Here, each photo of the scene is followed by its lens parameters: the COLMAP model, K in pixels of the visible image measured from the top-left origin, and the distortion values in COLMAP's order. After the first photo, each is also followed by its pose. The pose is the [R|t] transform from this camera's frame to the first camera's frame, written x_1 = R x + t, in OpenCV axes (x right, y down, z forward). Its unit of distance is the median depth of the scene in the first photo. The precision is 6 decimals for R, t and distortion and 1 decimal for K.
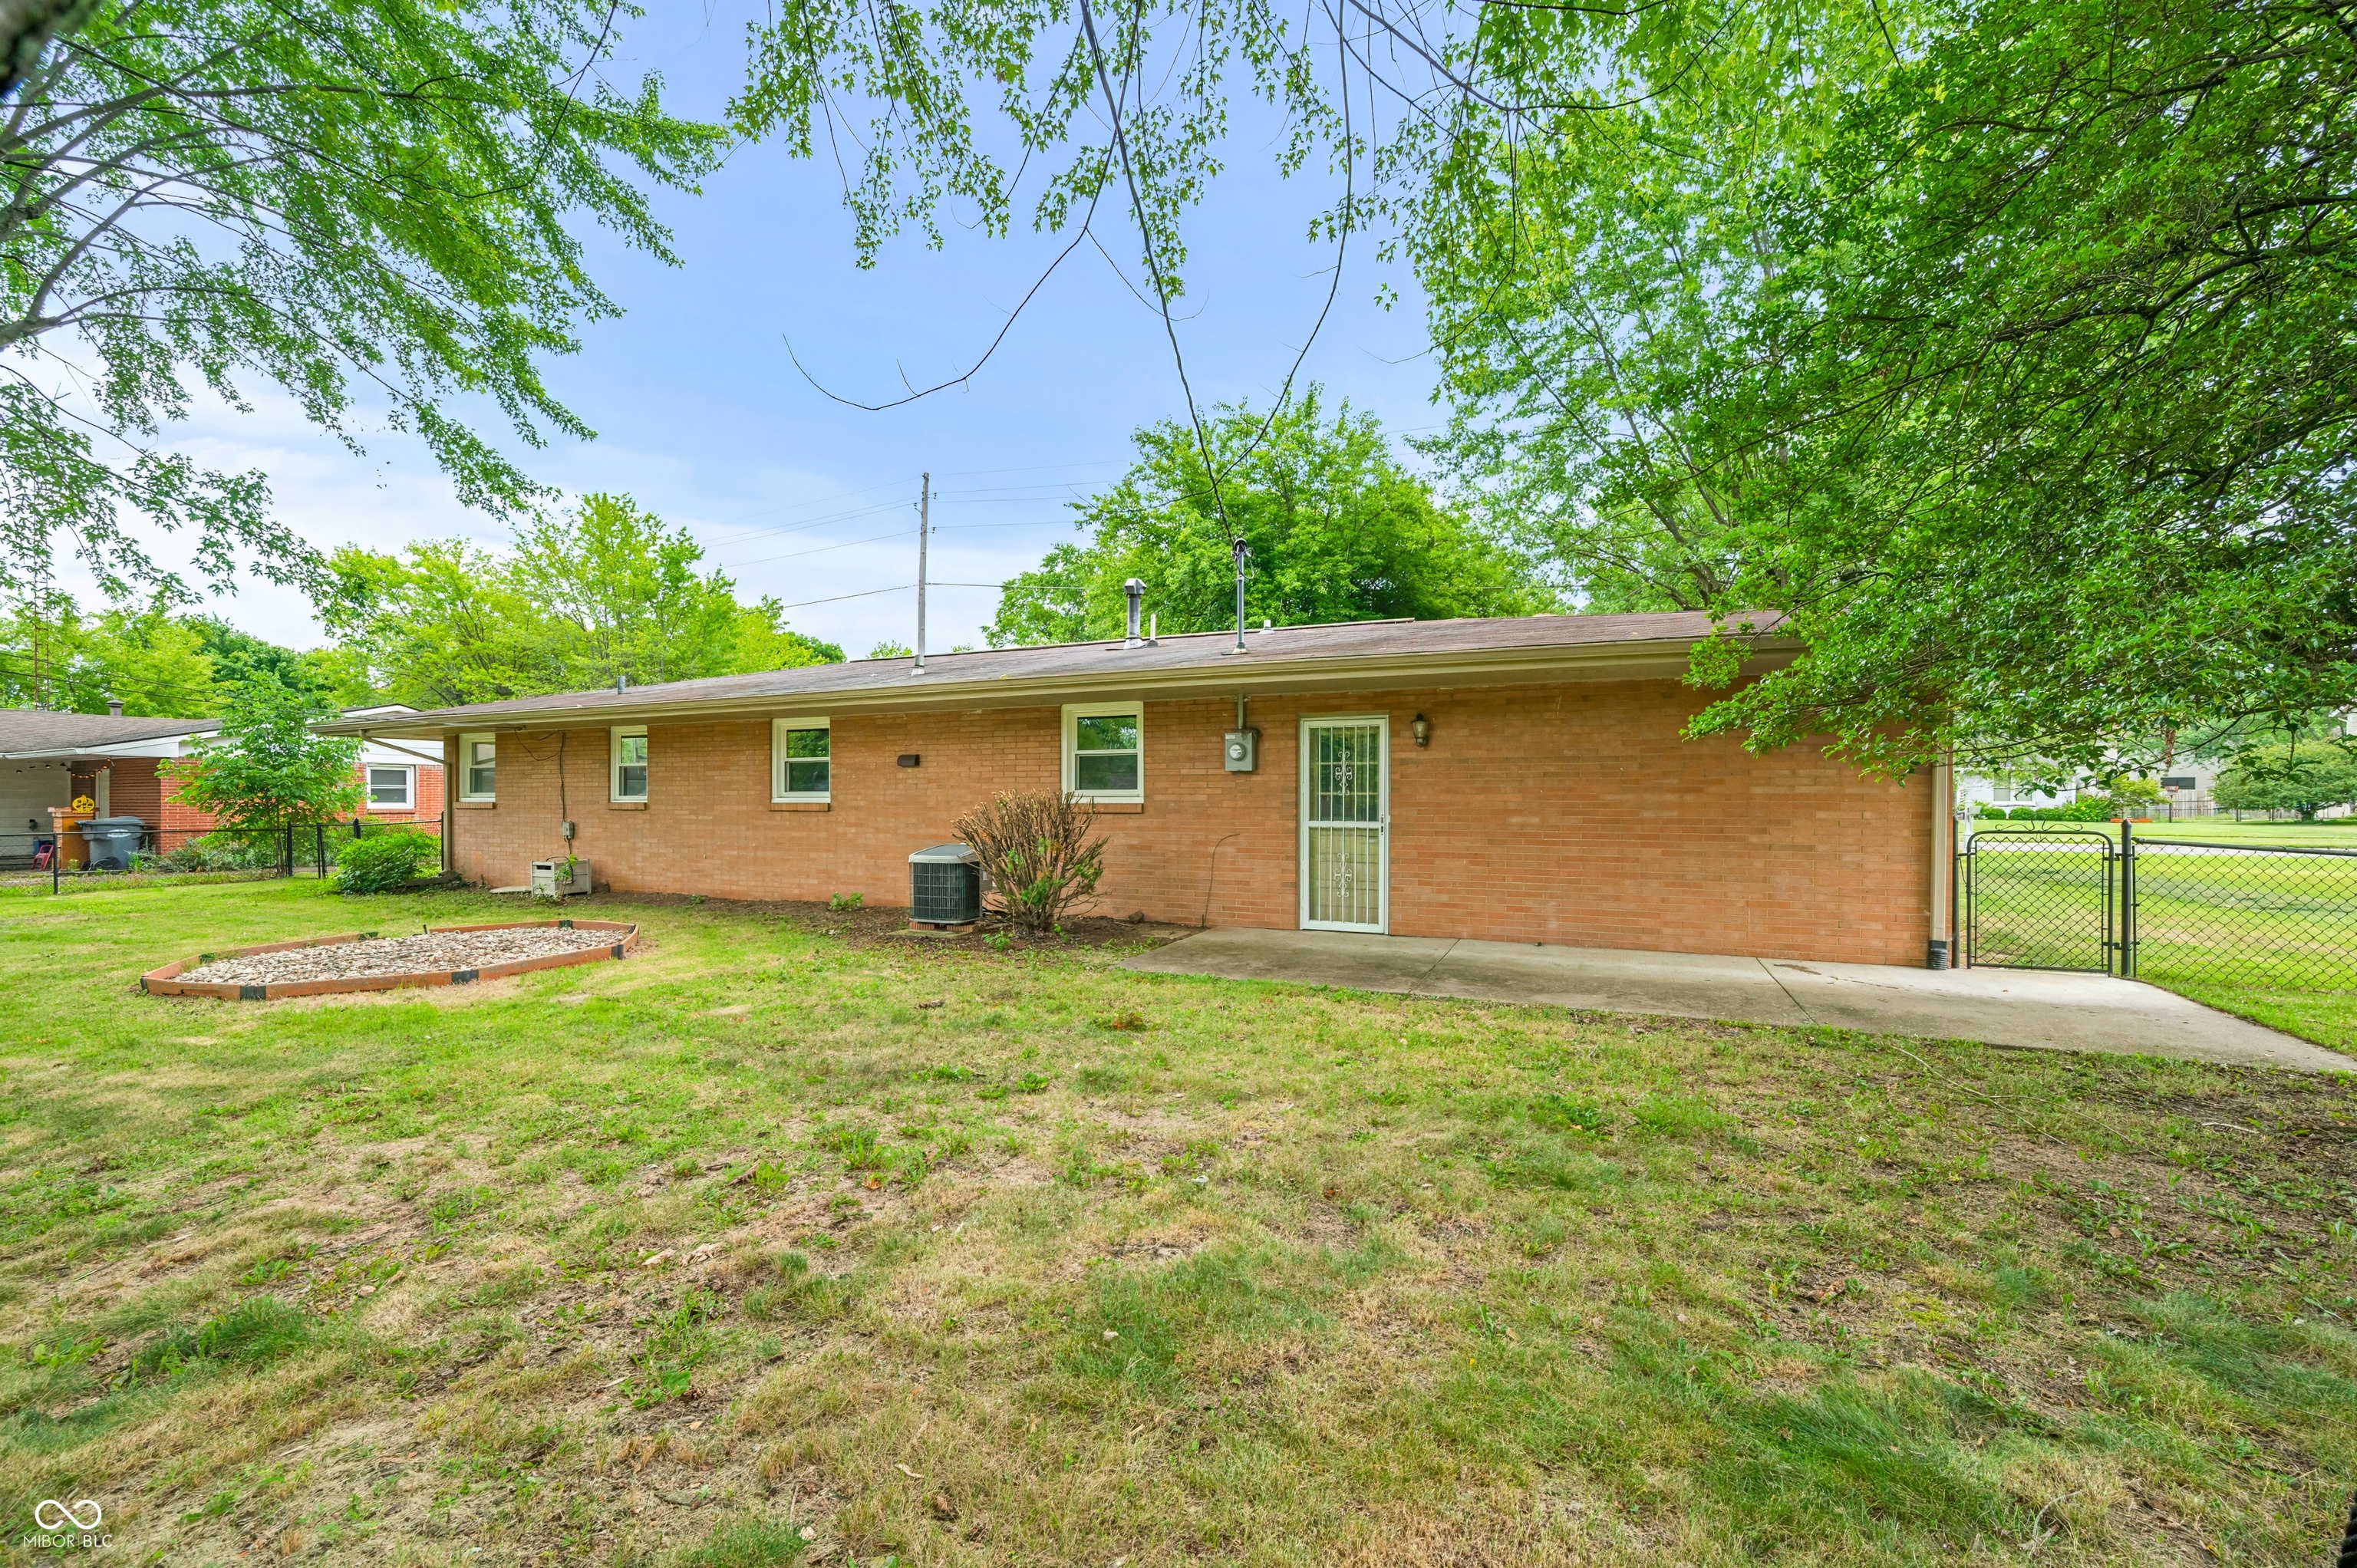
lens RADIAL K [[947.6, 0, 1174.1], [0, 947.6, 806.3], [0, 0, 1]] dist [-0.002546, -0.000371]
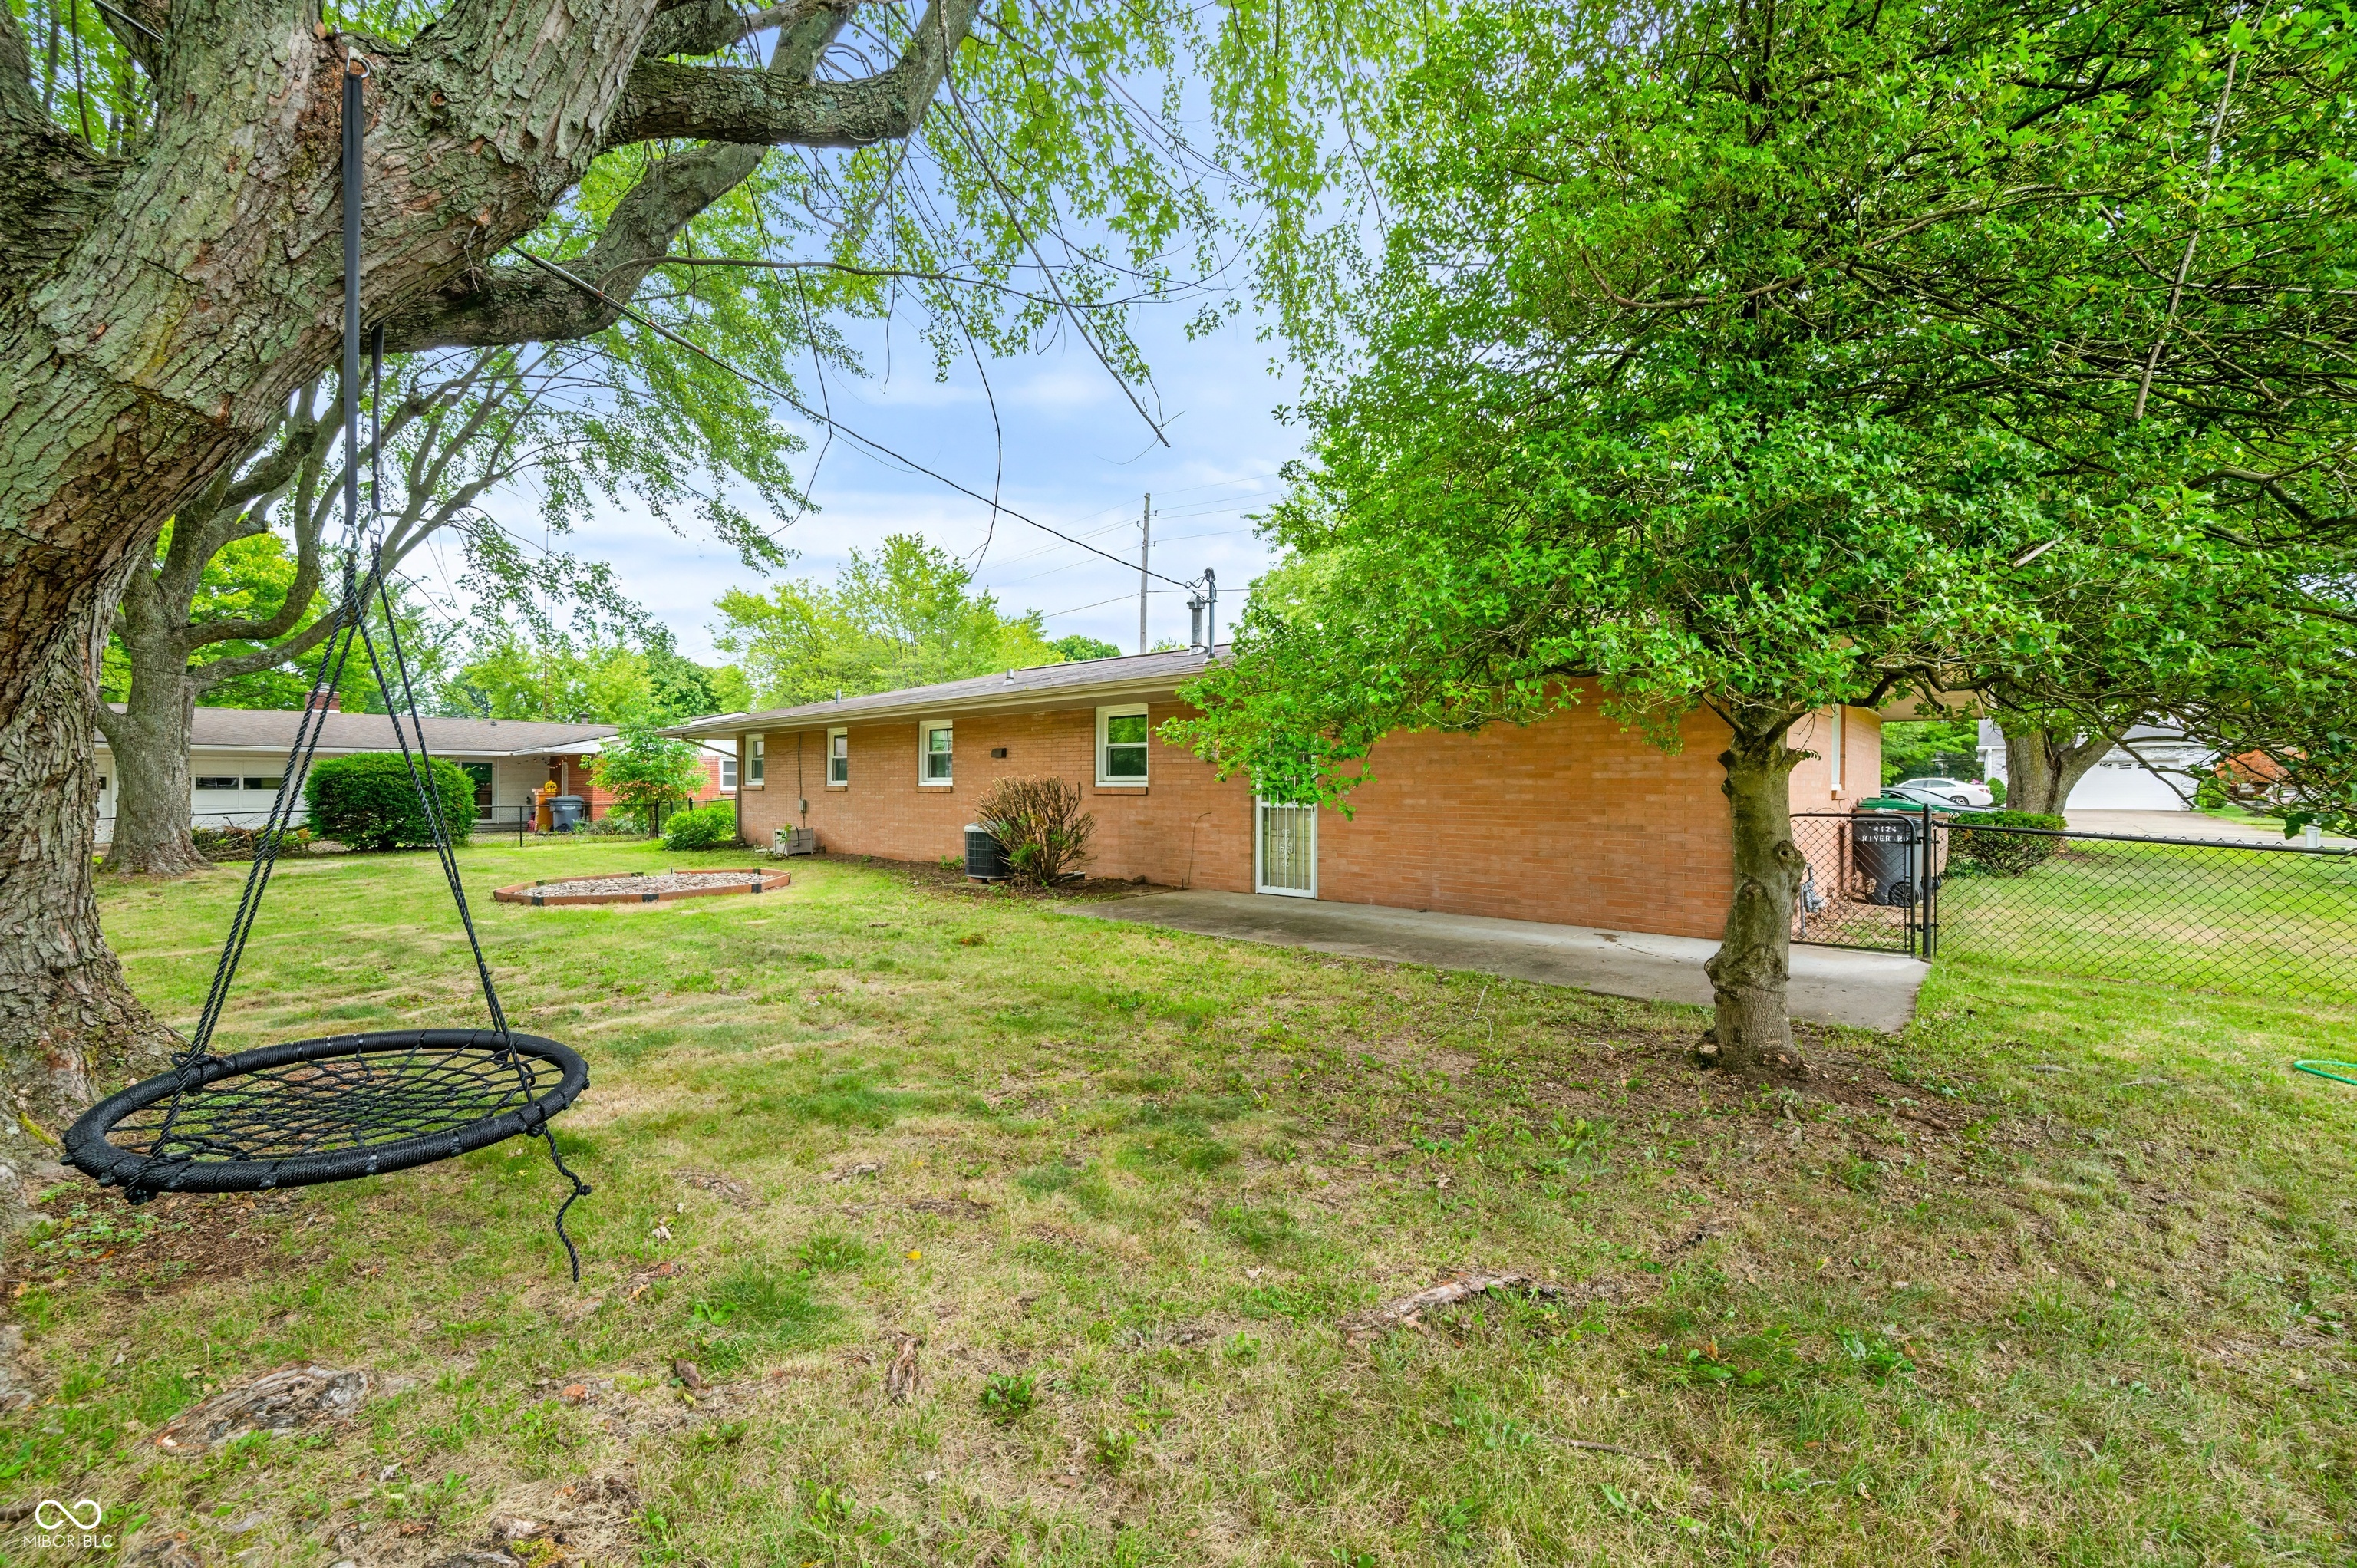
lens RADIAL K [[927.2, 0, 1178.5], [0, 927.2, 784.0], [0, 0, 1]] dist [0.002306, 0.000000]
pose [[0.954050, 0.000996, -0.299646, 0.302643], [-0.003280, 0.999969, -0.007117, 0.001530], [0.299630, 0.007773, 0.954024, -0.107340]]
